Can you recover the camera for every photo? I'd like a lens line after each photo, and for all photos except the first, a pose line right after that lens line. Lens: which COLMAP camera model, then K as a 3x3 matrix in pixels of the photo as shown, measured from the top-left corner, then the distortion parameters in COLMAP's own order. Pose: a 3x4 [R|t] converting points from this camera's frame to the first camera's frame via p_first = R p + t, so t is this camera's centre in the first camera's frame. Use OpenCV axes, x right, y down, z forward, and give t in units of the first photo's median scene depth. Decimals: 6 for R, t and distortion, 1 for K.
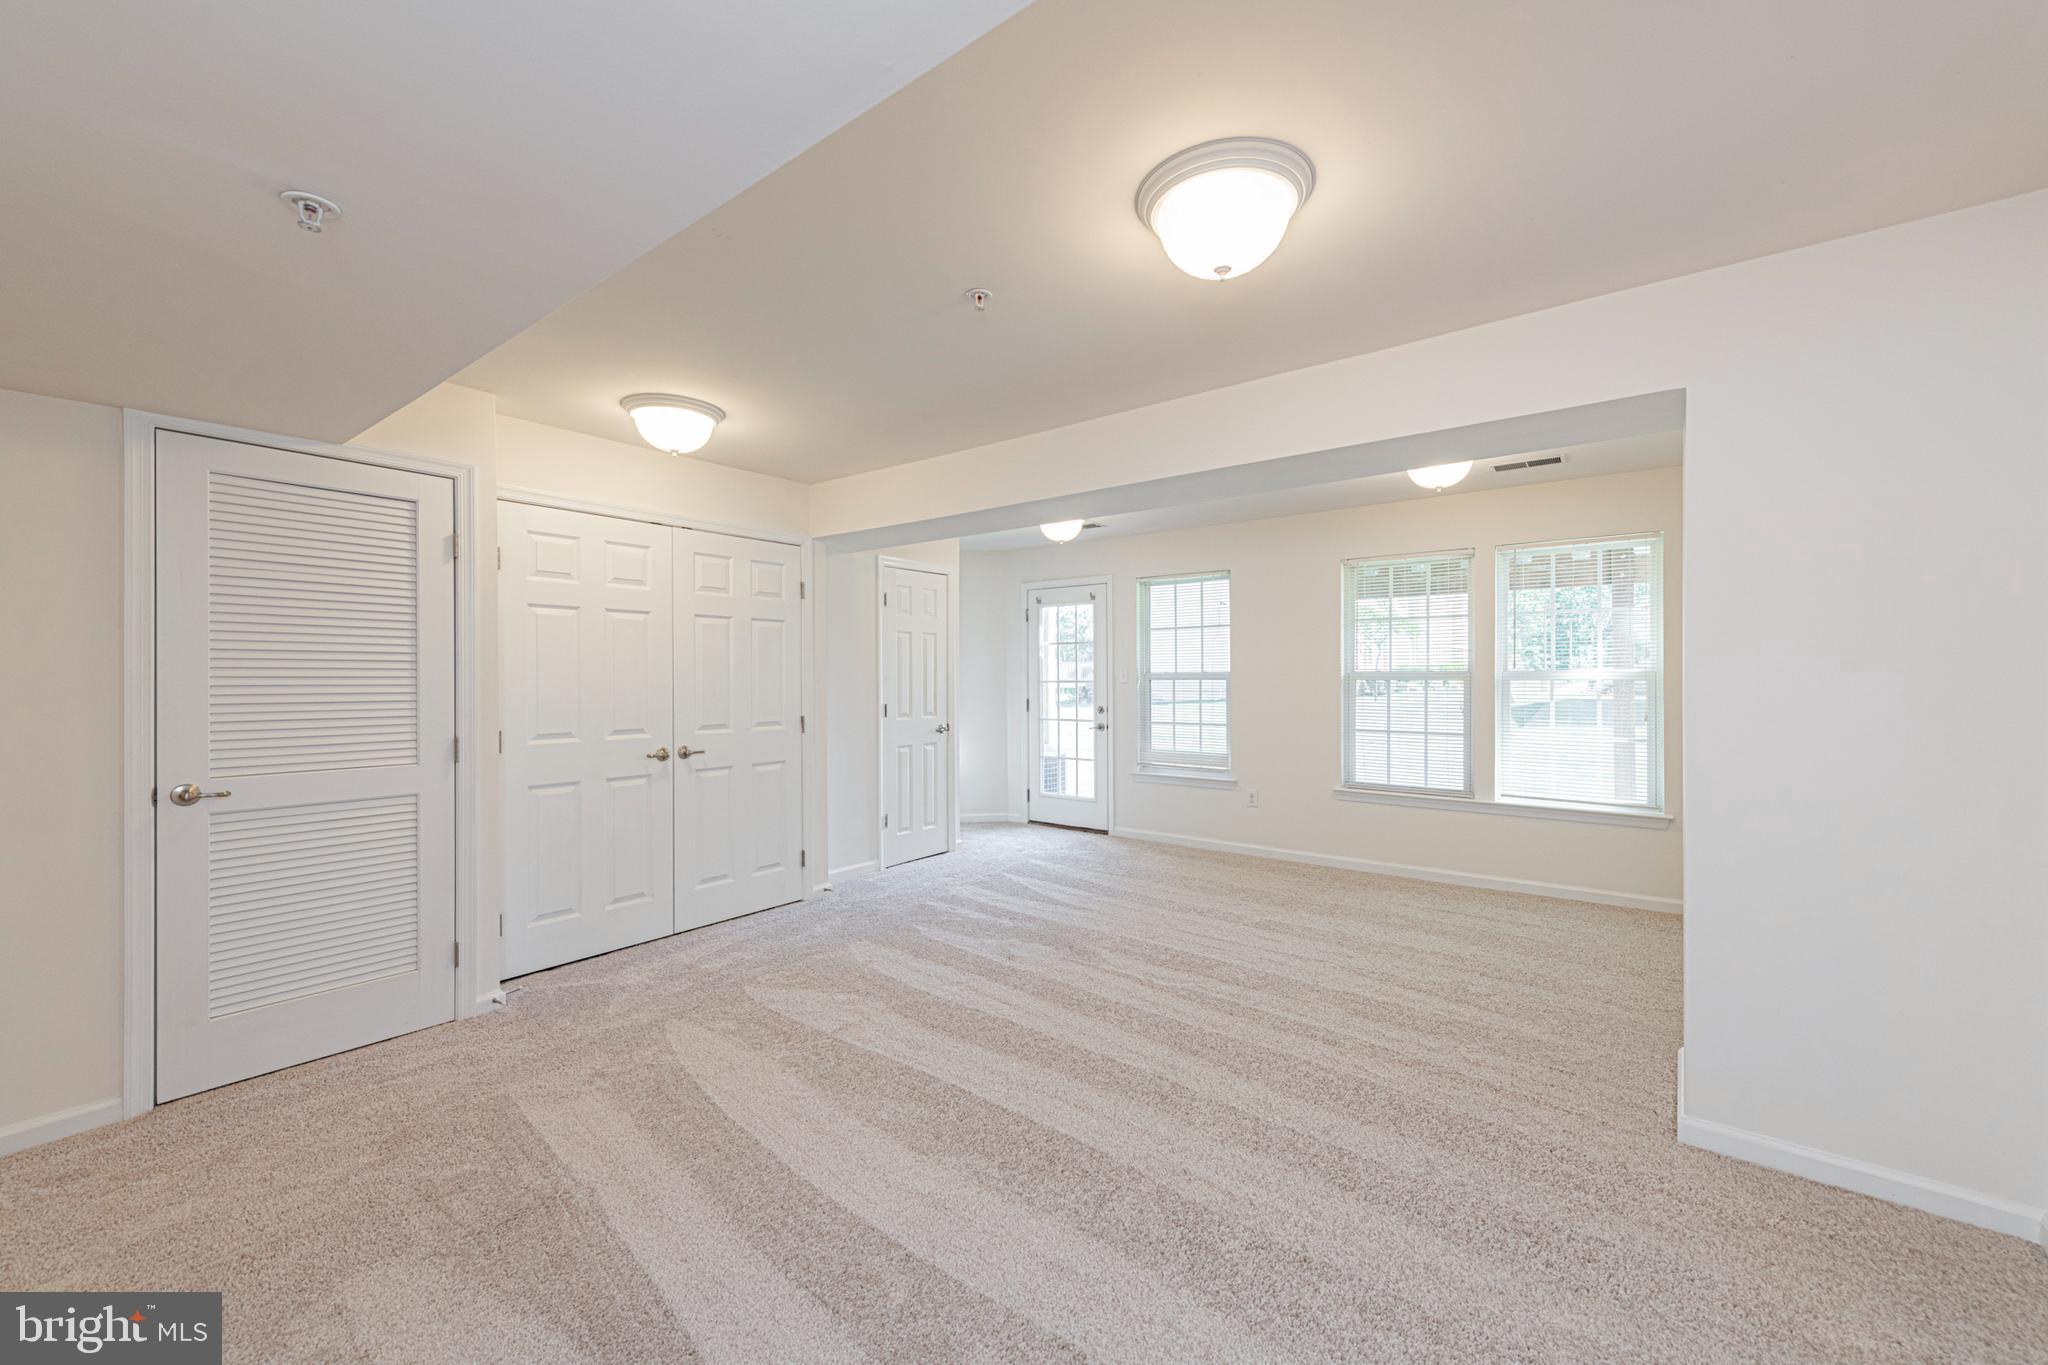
lens RADIAL K [[804.6, 0, 1032.4], [0, 804.6, 676.0], [0, 0, 1]] dist [-0.002132, -0.000484]
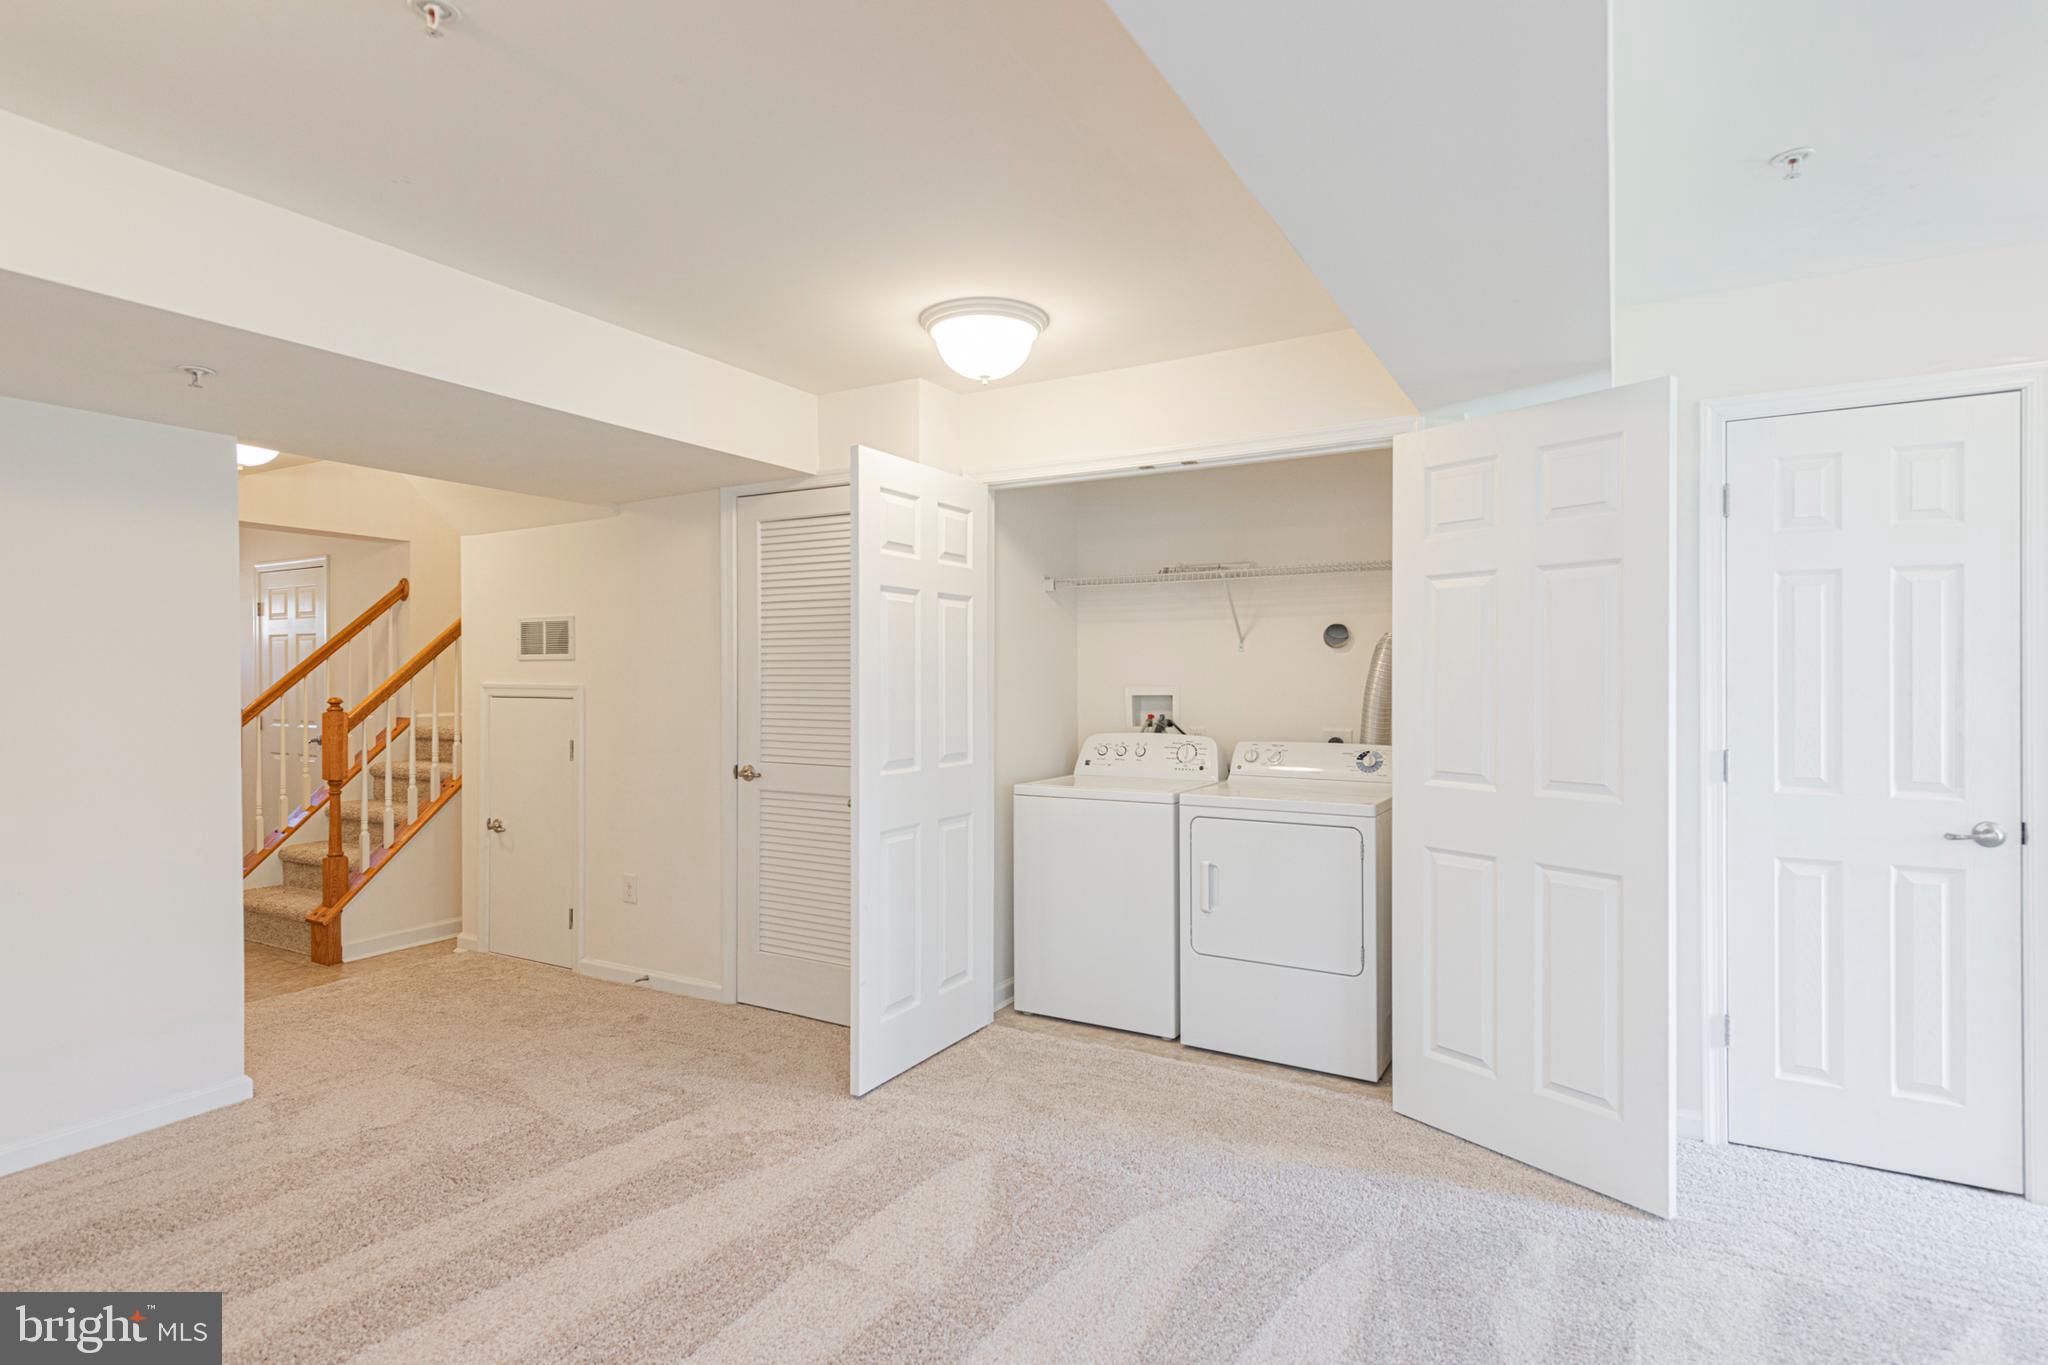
lens RADIAL K [[1015.6, 0, 1024.0], [0, 1015.6, 682.5], [0, 0, 1]] dist [-0.000276, -0.000249]
pose [[0.121245, -0.002328, -0.992620, 0.473698], [-0.004047, 0.999988, -0.002840, 0.003422], [0.992614, 0.004362, 0.121234, 0.918537]]
